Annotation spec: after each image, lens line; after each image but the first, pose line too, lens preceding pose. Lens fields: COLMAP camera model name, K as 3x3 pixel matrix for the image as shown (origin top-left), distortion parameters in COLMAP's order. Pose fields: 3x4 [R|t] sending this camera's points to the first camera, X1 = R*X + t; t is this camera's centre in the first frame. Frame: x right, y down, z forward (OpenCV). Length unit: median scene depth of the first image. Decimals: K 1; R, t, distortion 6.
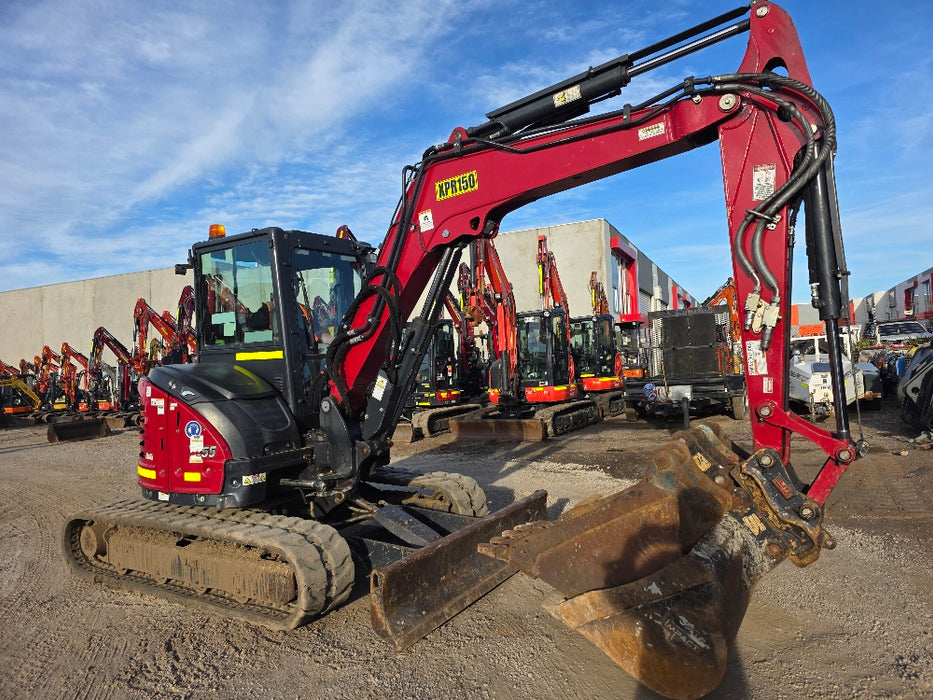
lens RADIAL K [[634.8, 0, 452.1], [0, 634.8, 352.1], [0, 0, 1]] dist [0.042370, -0.039190]
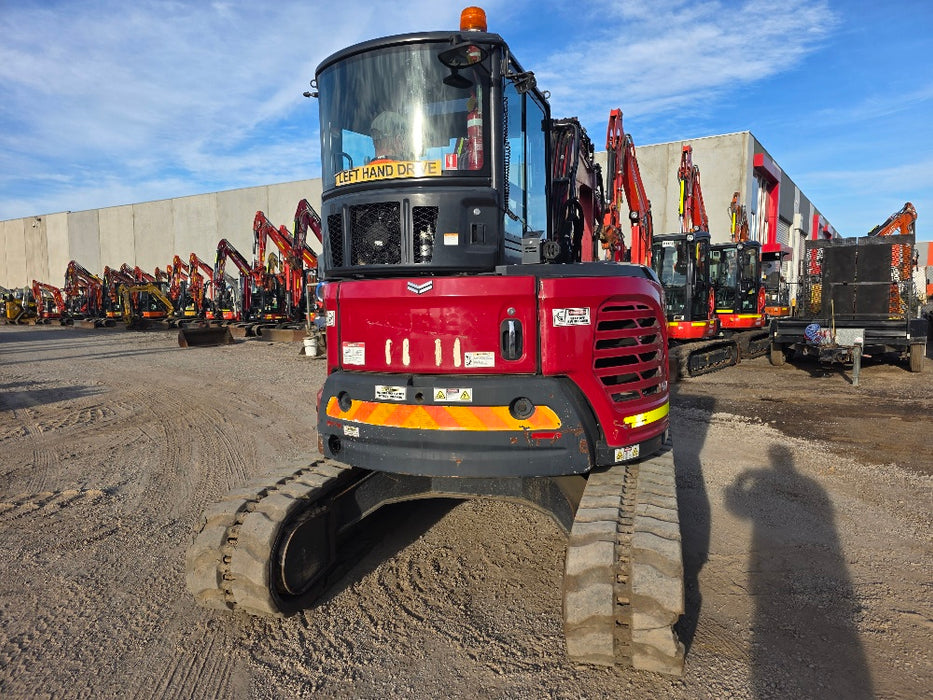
lens RADIAL K [[878.9, 0, 468.6], [0, 878.9, 356.6], [0, 0, 1]] dist [0.062127, -0.090993]
pose [[0.979247, 0.060928, -0.193298, 0.129628], [-0.041548, 0.993836, 0.102778, -0.013736], [0.198368, -0.092614, 0.975742, -0.340820]]
